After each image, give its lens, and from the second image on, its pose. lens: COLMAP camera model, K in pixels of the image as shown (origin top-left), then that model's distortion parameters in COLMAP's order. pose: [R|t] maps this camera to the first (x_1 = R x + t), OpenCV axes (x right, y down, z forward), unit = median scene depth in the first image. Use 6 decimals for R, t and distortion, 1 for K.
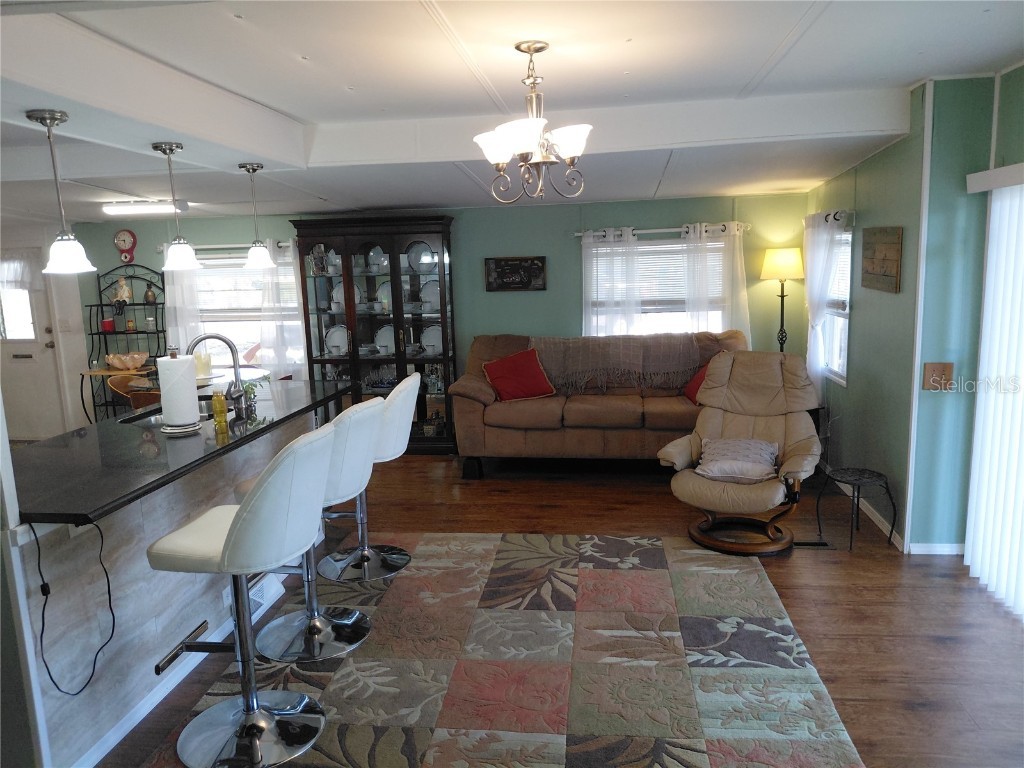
lens RADIAL K [[758.0, 0, 508.7], [0, 758.0, 381.5], [0, 0, 1]] dist [0.053562, -0.102315]
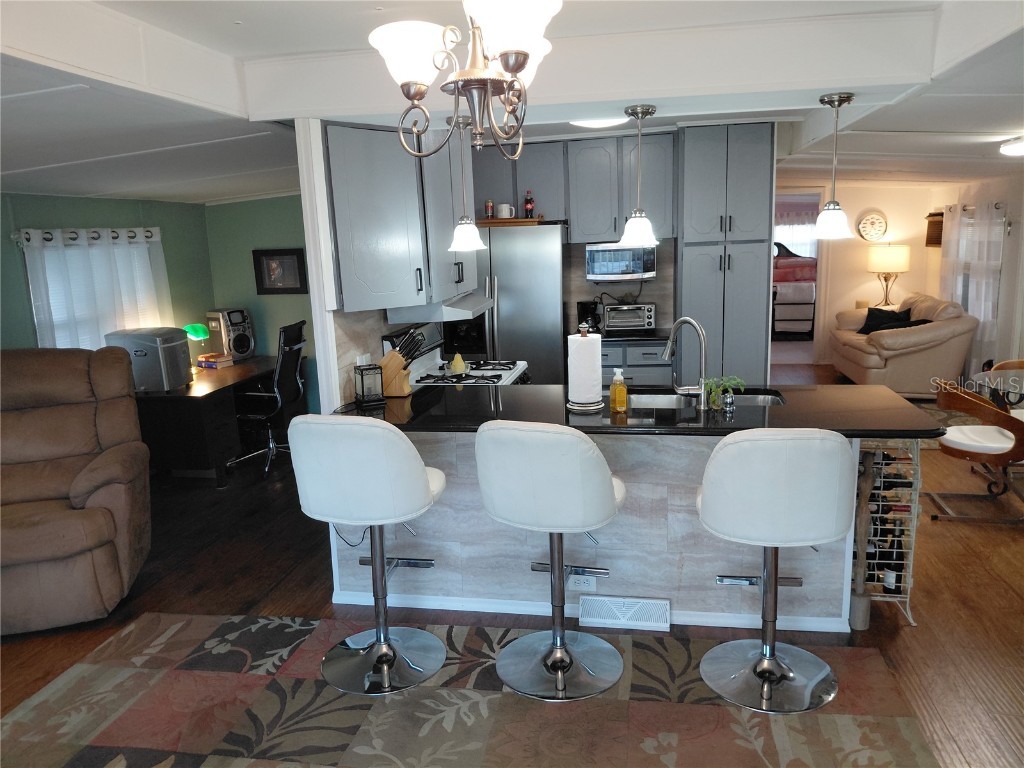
lens RADIAL K [[758.0, 0, 512.2], [0, 758.0, 386.4], [0, 0, 1]] dist [0.053562, -0.102315]
pose [[-0.053019, 0.221136, -0.973801, 0.670445], [-0.122782, 0.966329, 0.226124, -0.218007], [0.991016, 0.131554, -0.024082, 1.143553]]
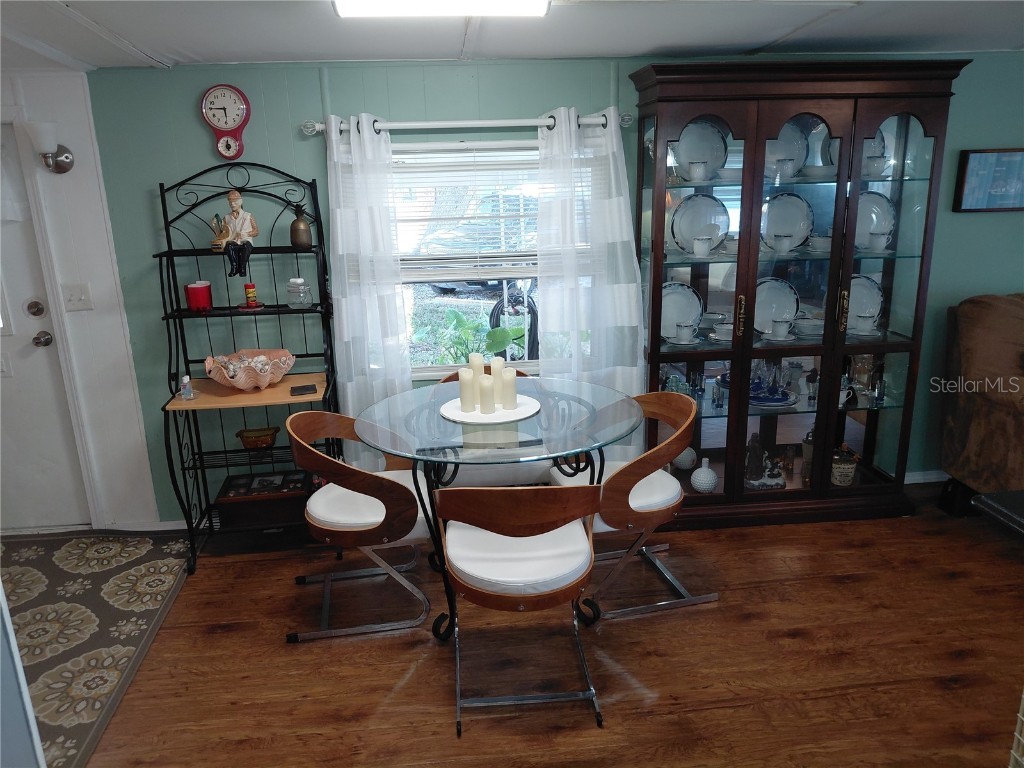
lens RADIAL K [[758.0, 0, 513.1], [0, 758.0, 390.7], [0, 0, 1]] dist [0.053562, -0.102315]
pose [[0.978744, -0.049860, 0.198934, -0.411908], [0.032835, 0.995581, 0.087981, -0.048185], [-0.202442, -0.079579, 0.976056, 0.478308]]
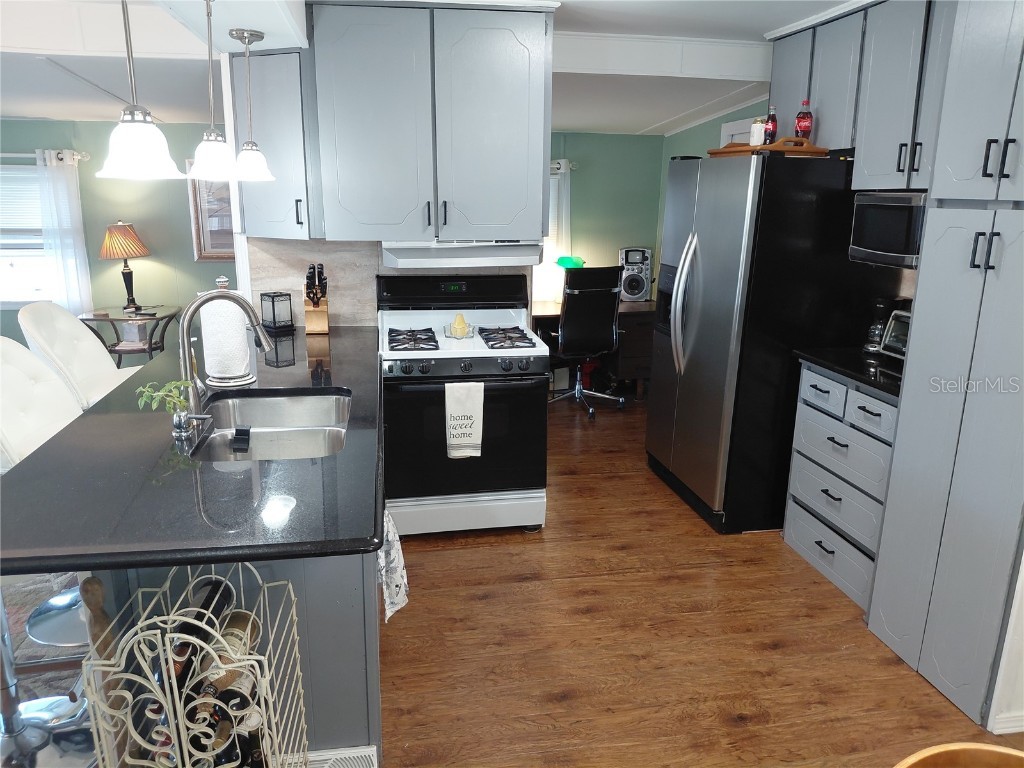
lens RADIAL K [[758.0, 0, 507.9], [0, 758.0, 391.2], [0, 0, 1]] dist [0.053562, -0.102315]
pose [[-0.957224, 0.090624, -0.274788, -0.614149], [-0.031176, 0.911854, 0.409329, -0.331504], [0.287662, 0.400387, -0.870023, 2.217015]]
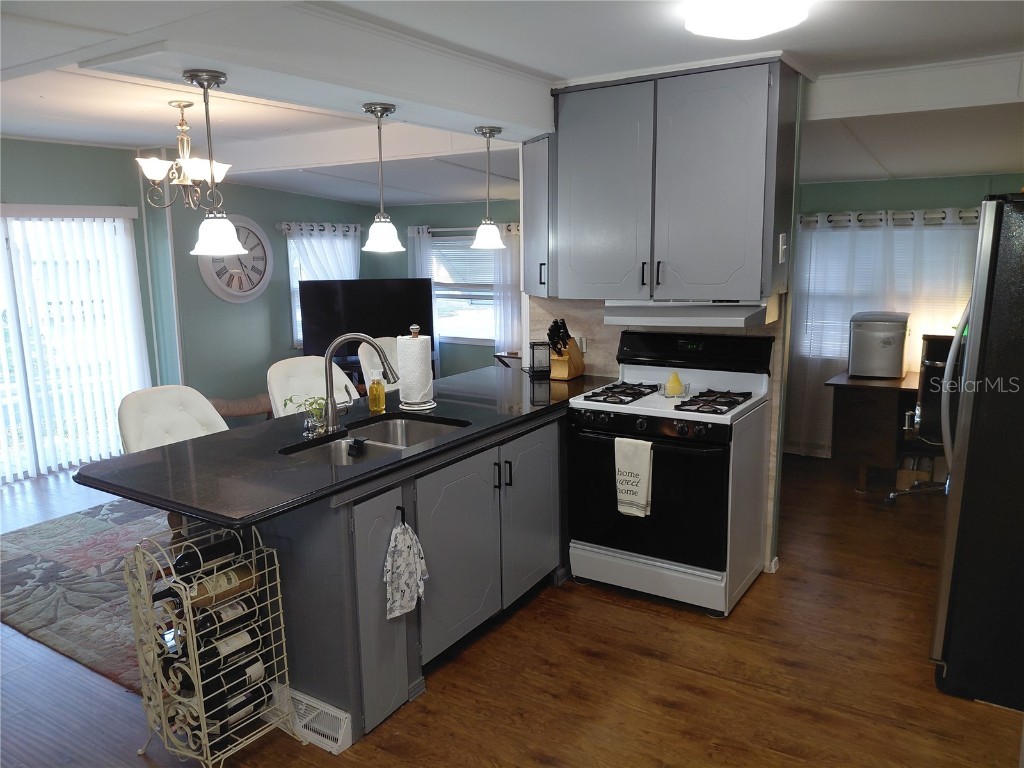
lens RADIAL K [[758.0, 0, 501.5], [0, 758.0, 385.2], [0, 0, 1]] dist [0.053562, -0.102315]
pose [[-0.899967, -0.034375, 0.434600, -1.204101], [0.111516, 0.945569, 0.305718, -0.323416], [-0.421454, 0.323601, -0.847148, 2.226672]]
